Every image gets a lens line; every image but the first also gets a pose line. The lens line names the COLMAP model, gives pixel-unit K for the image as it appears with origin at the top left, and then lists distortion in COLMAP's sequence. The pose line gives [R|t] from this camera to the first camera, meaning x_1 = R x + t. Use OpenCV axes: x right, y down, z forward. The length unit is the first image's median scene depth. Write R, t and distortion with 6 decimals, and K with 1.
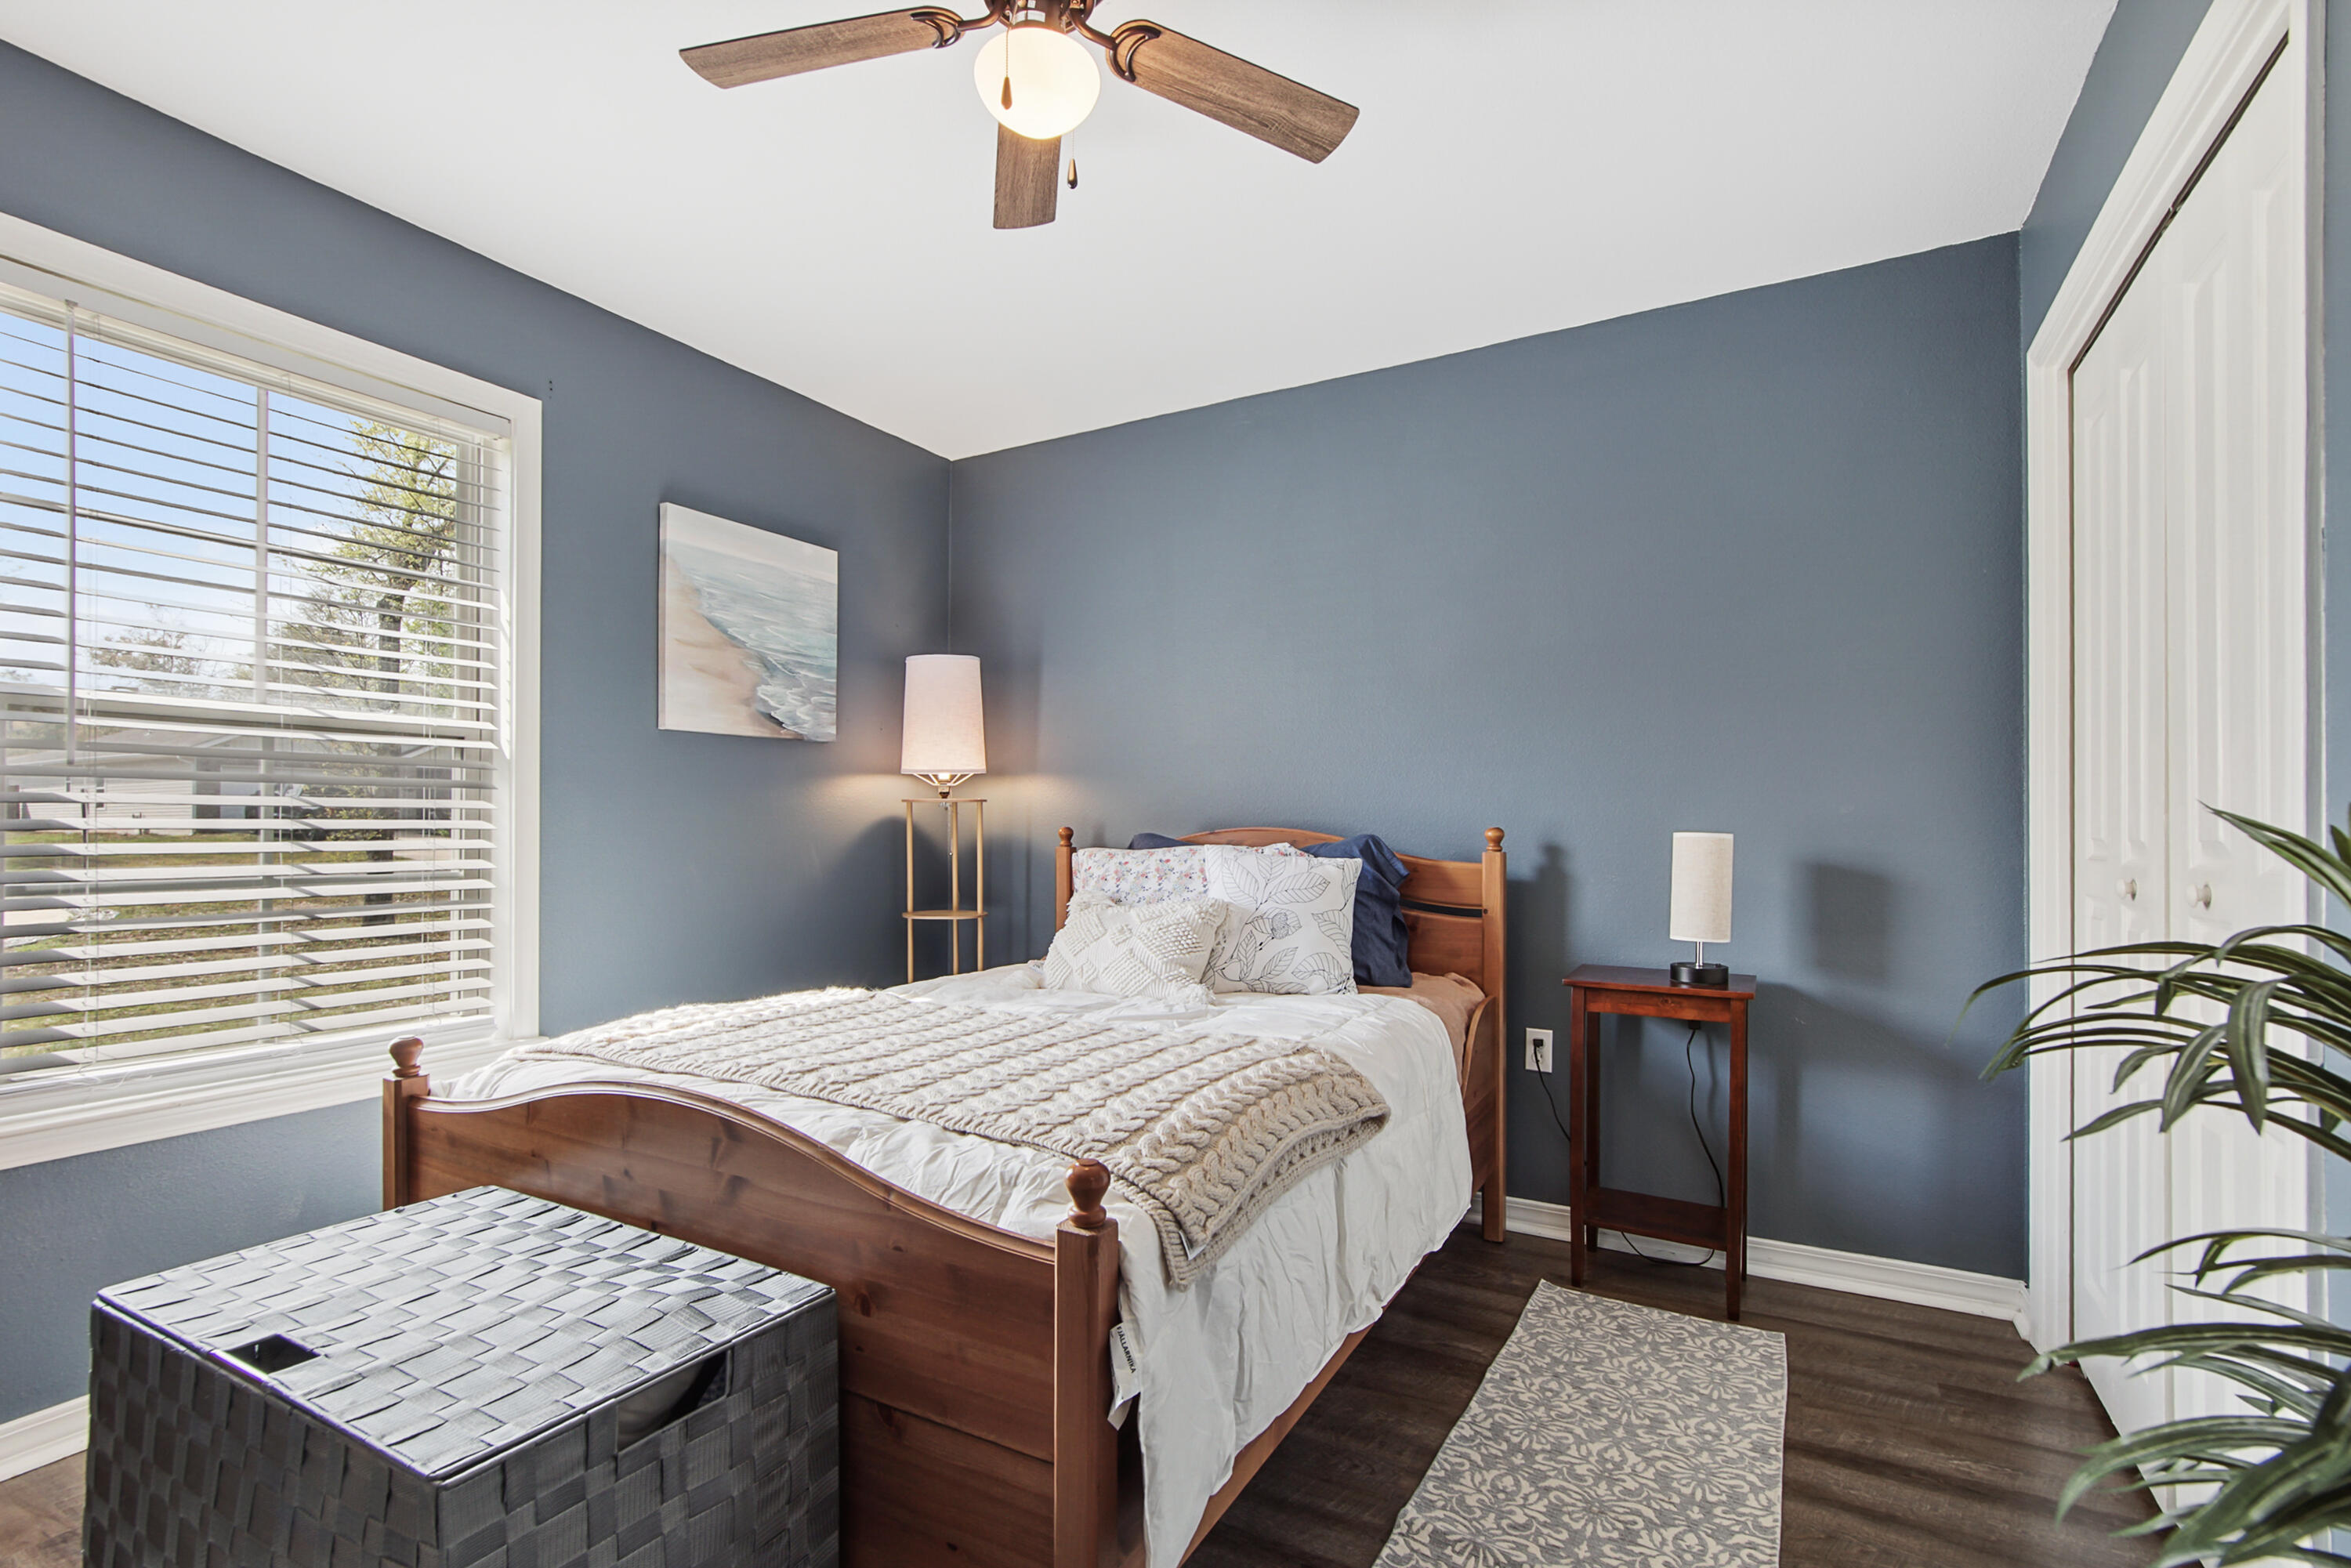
lens RADIAL K [[1067.6, 0, 1159.8], [0, 1067.6, 820.6], [0, 0, 1]] dist [-0.015929, 0.007013]
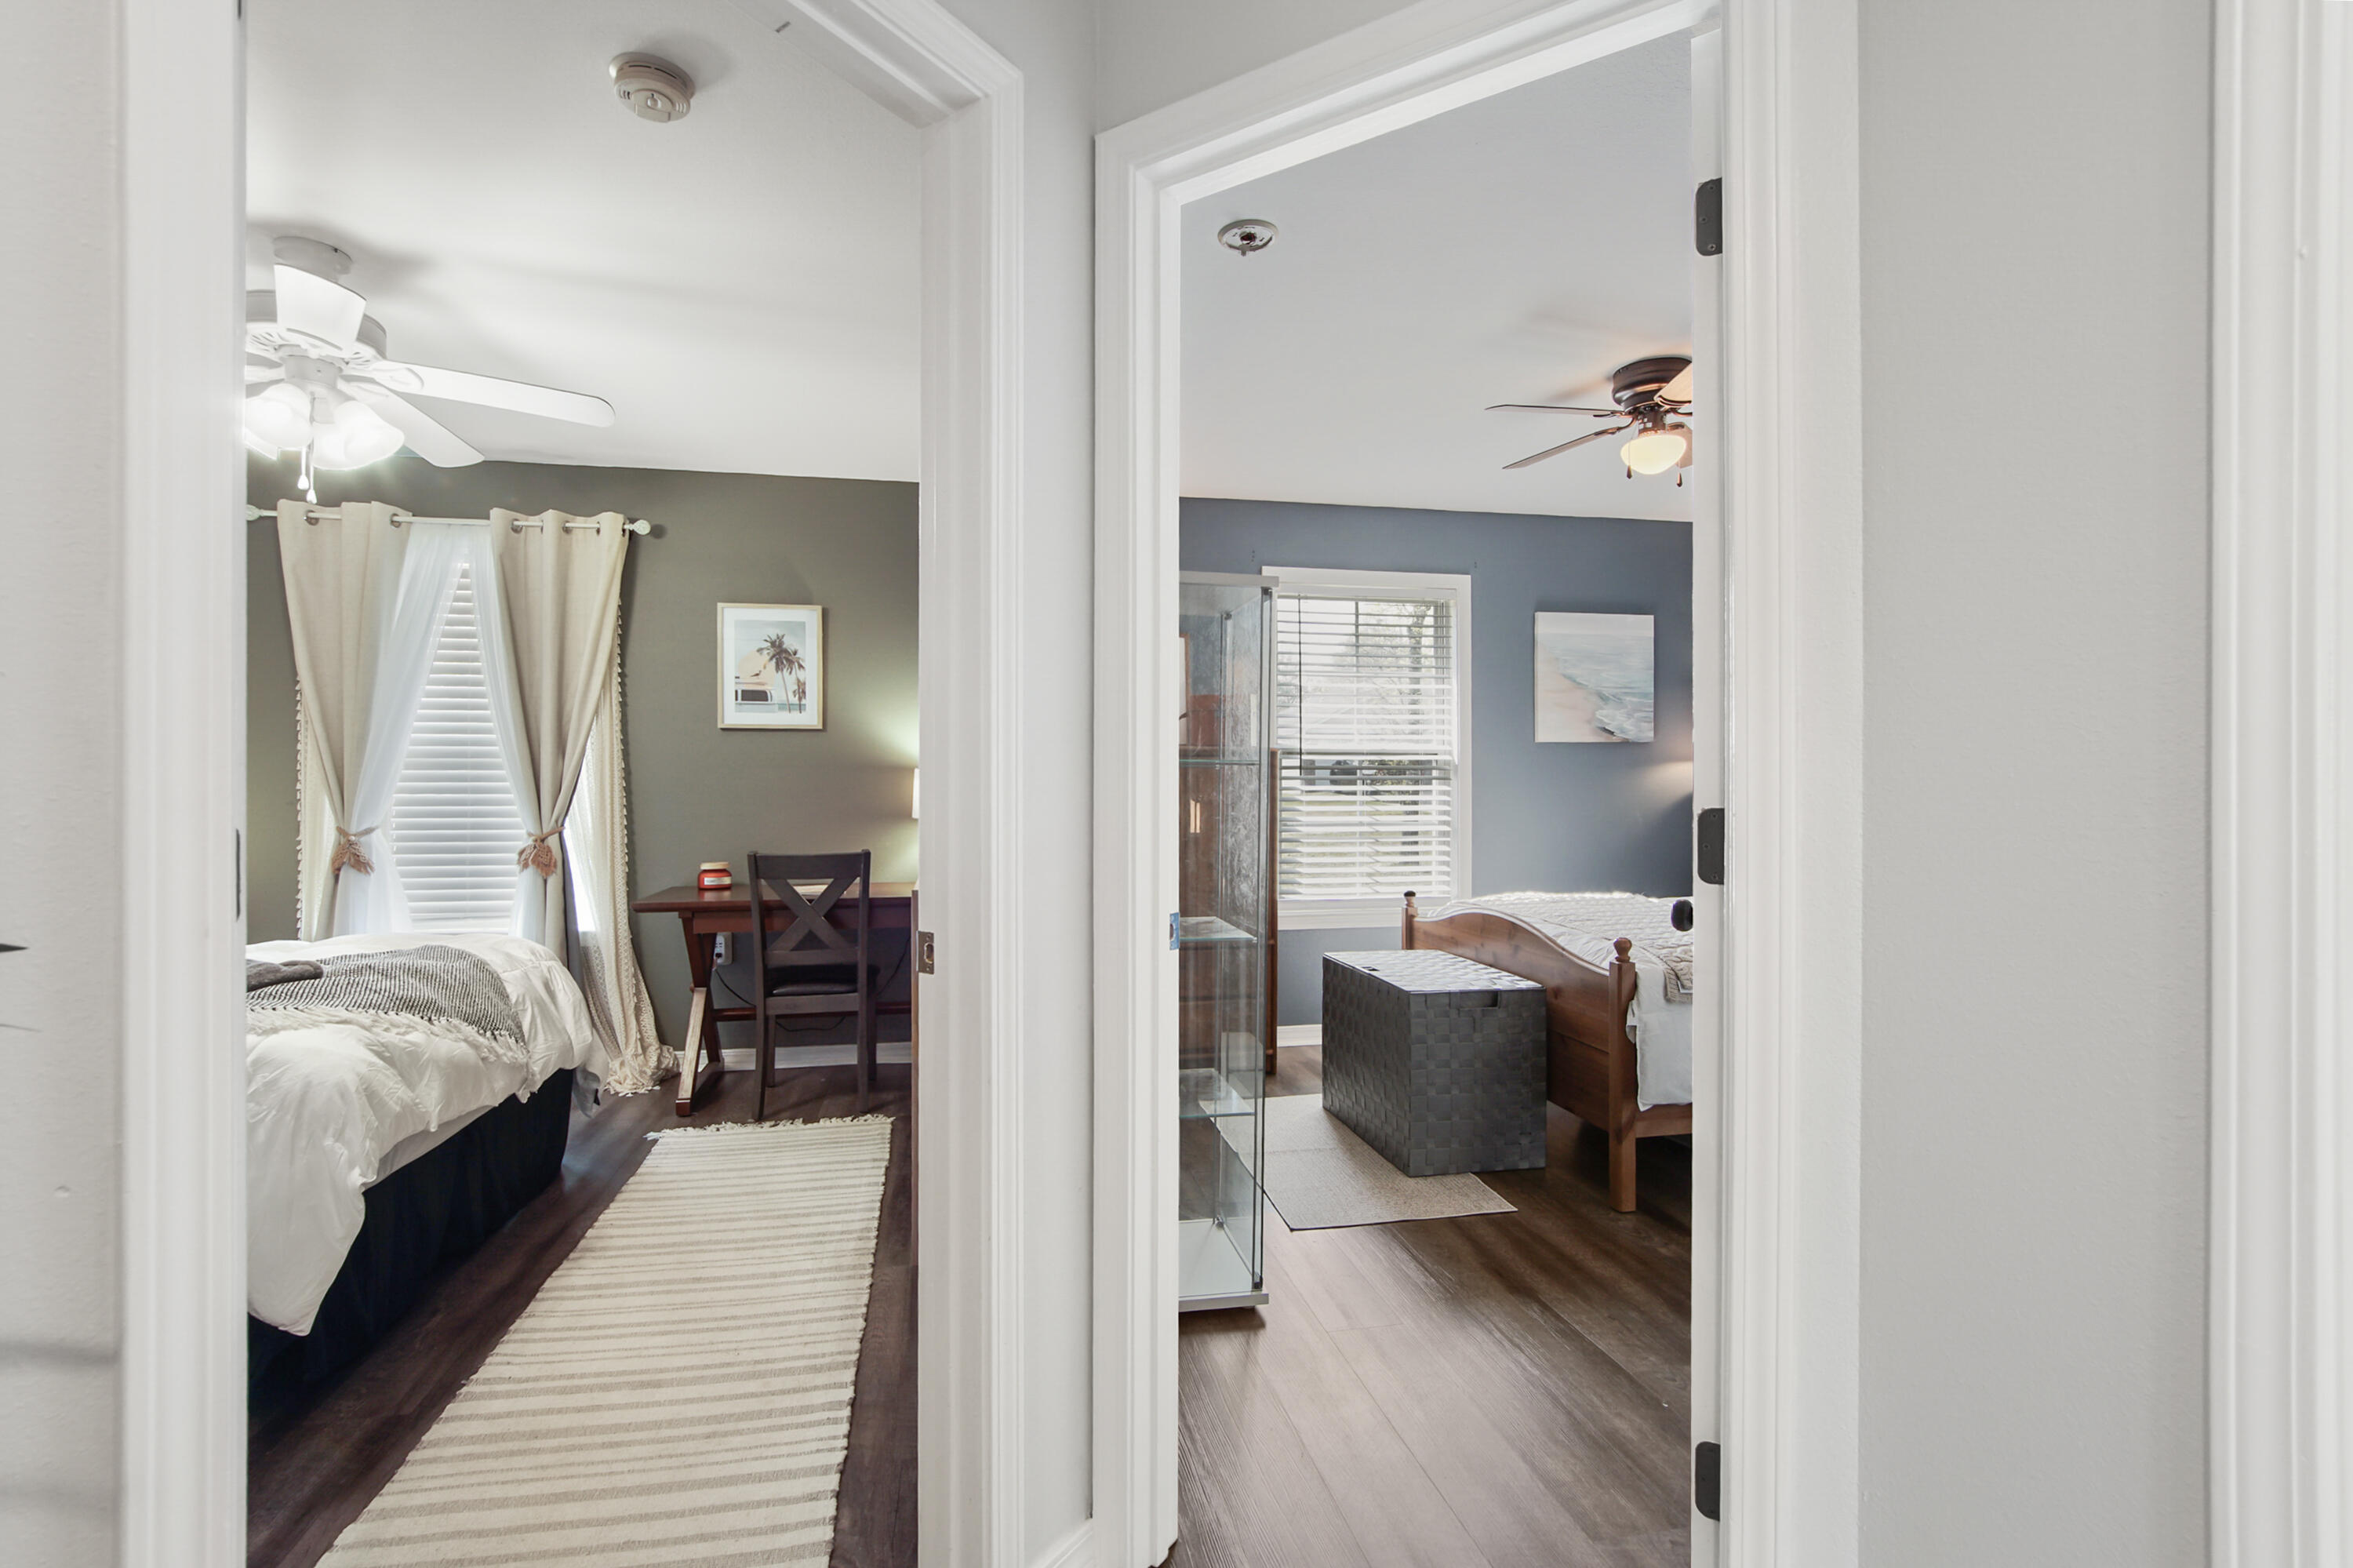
lens RADIAL K [[1068.5, 0, 1168.1], [0, 1068.5, 786.4], [0, 0, 1]] dist [-0.015929, 0.007013]
pose [[0.650841, -0.002853, -0.759208, 0.546580], [0.008440, 0.999958, 0.003478, -0.029535], [0.759167, -0.008672, 0.650838, -0.700992]]
